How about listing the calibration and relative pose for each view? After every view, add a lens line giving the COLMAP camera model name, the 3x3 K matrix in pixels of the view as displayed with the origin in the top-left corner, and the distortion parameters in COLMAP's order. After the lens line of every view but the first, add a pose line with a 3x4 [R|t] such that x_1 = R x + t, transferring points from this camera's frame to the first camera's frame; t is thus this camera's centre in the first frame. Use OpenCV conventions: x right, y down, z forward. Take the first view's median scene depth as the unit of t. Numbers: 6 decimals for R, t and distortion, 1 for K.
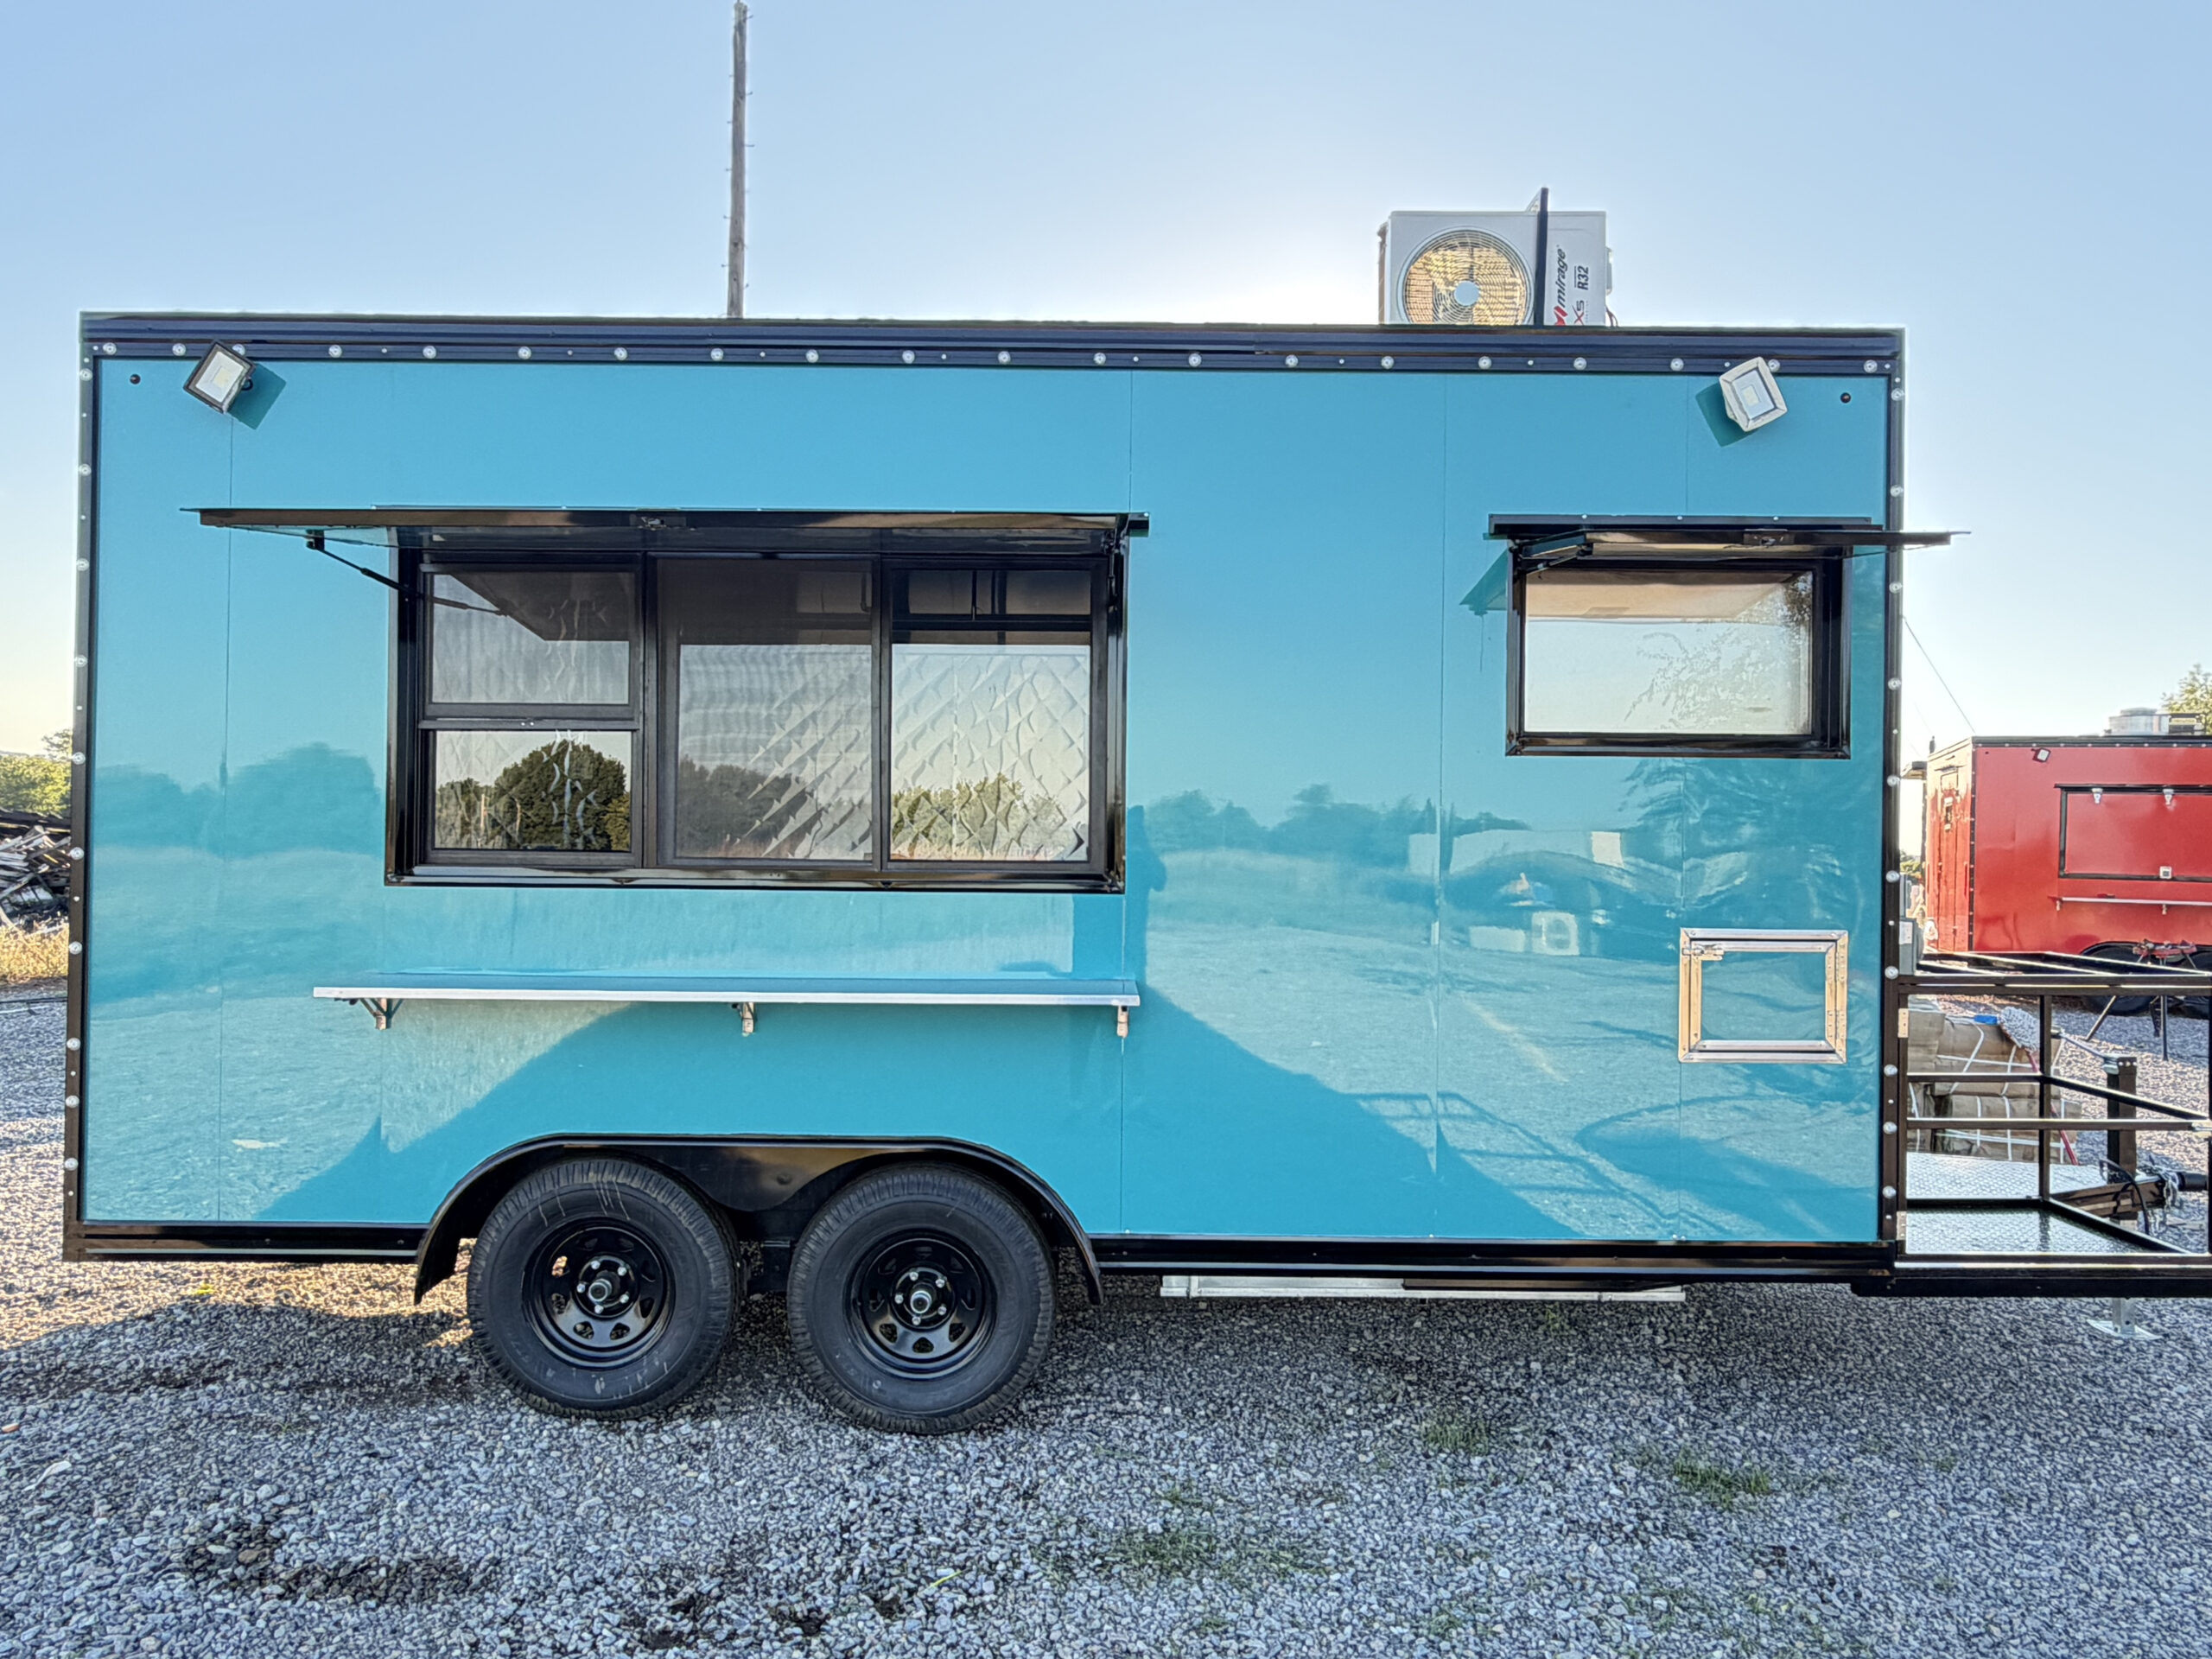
lens RADIAL K [[1551.0, 0, 1091.8], [0, 1551.0, 841.9], [0, 0, 1]] dist [-0.006230, -0.001800]
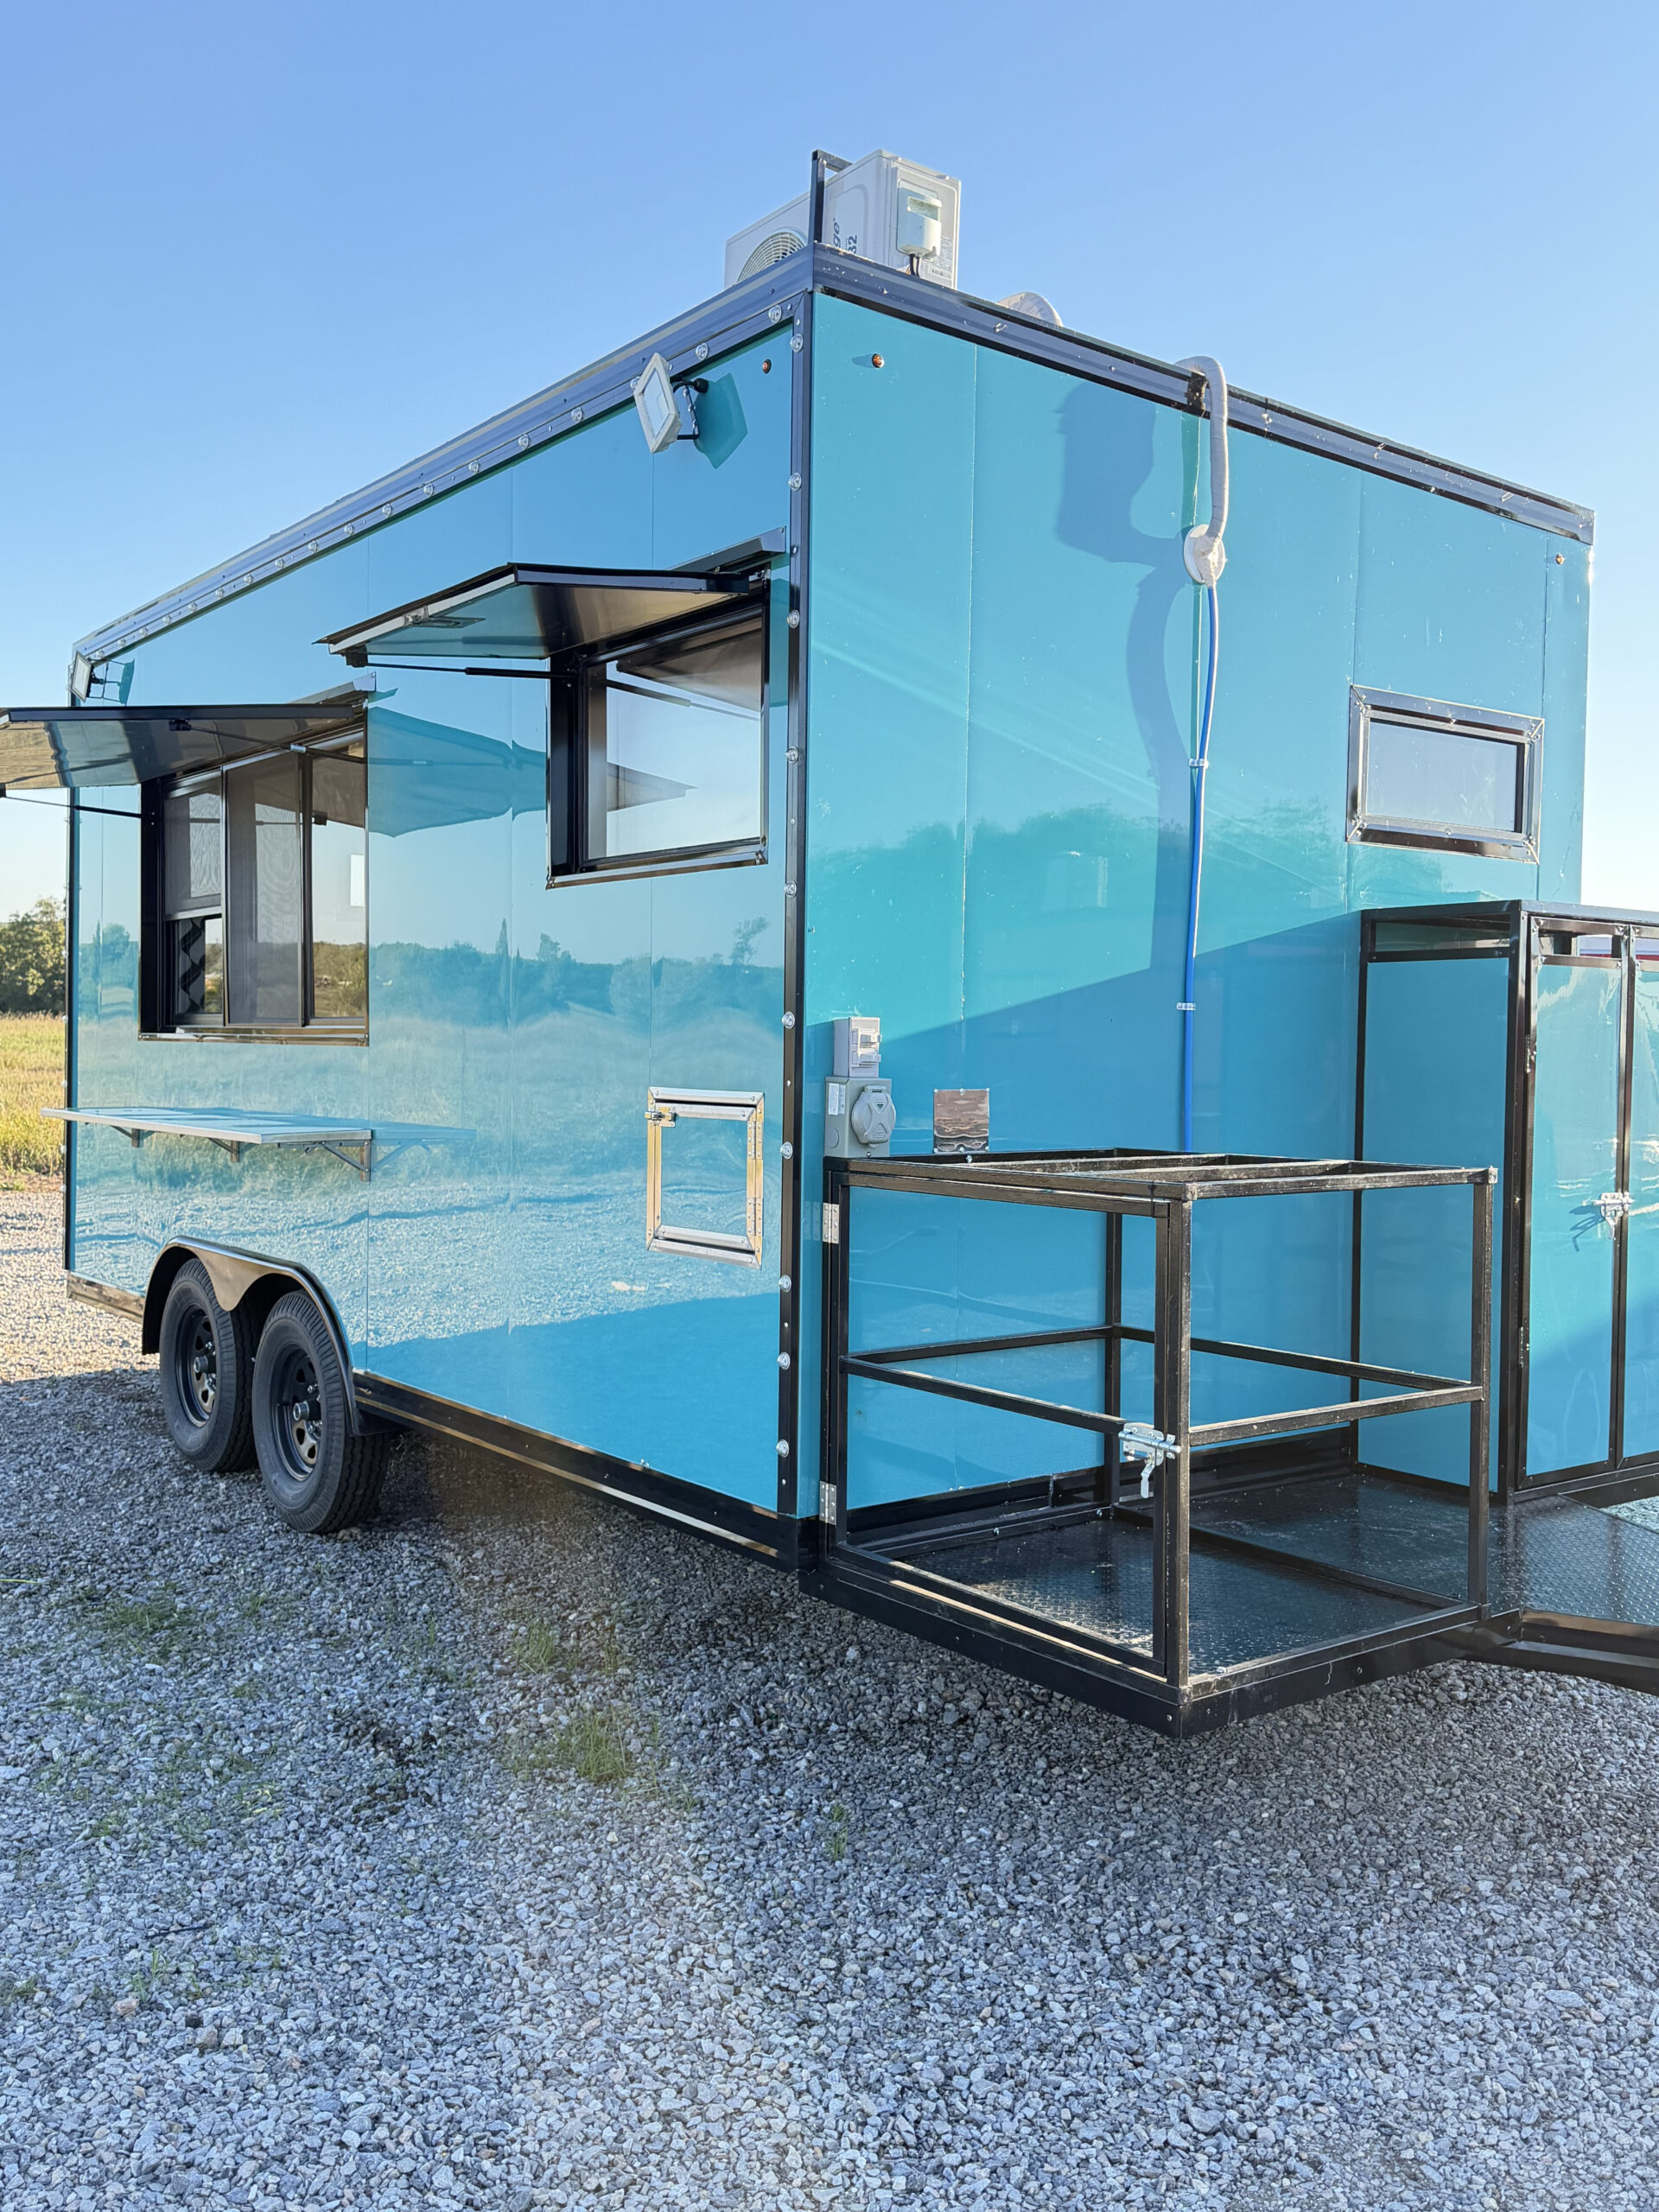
lens RADIAL K [[1923.3, 0, 847.9], [0, 1923.3, 1111.8], [0, 0, 1]] dist [0.175590, -0.427976]
pose [[0.606241, 0.024572, -0.794901, 1.250511], [-0.008601, 0.999667, 0.024342, 0.043467], [0.795235, -0.007920, 0.606250, 0.464620]]
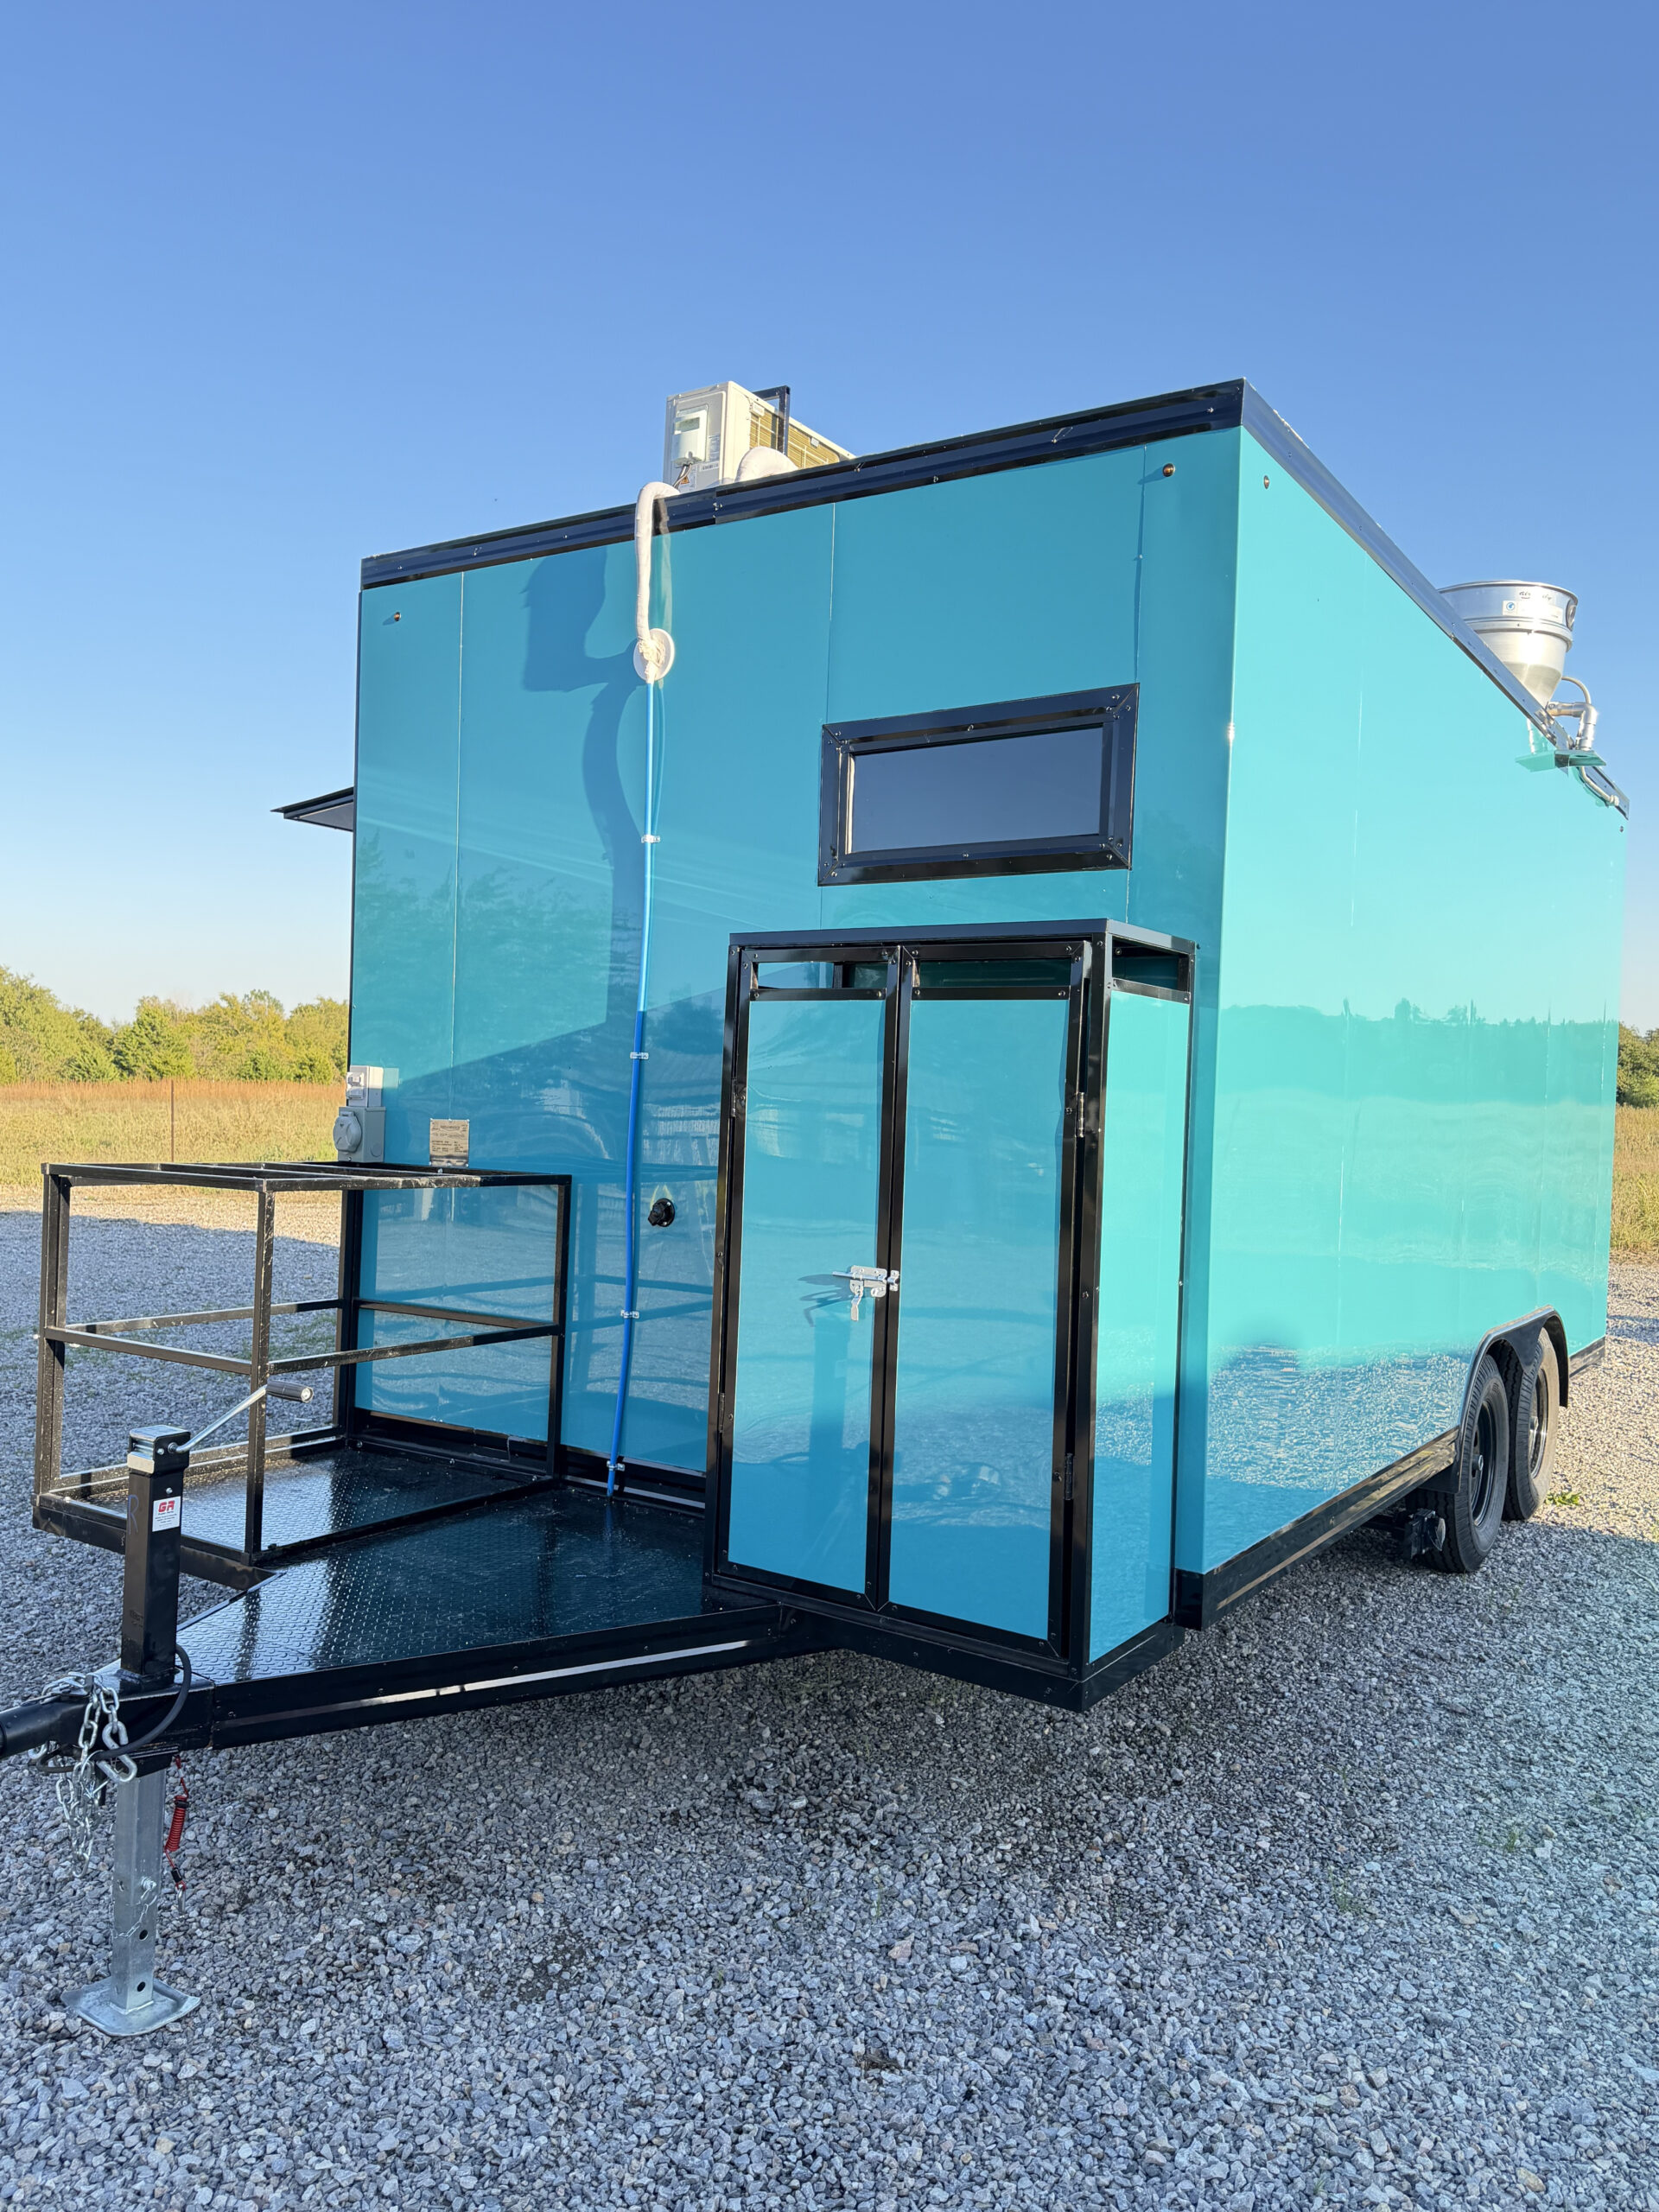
lens RADIAL K [[1623.4, 0, 829.5], [0, 1623.4, 1106.0], [0, 0, 1]] dist [0.070593, -0.000044]
pose [[-0.553225, -0.024641, -0.832667, 1.283191], [-0.038011, 0.999268, -0.004317, 0.040722], [0.832164, 0.029263, -0.553757, 1.907574]]
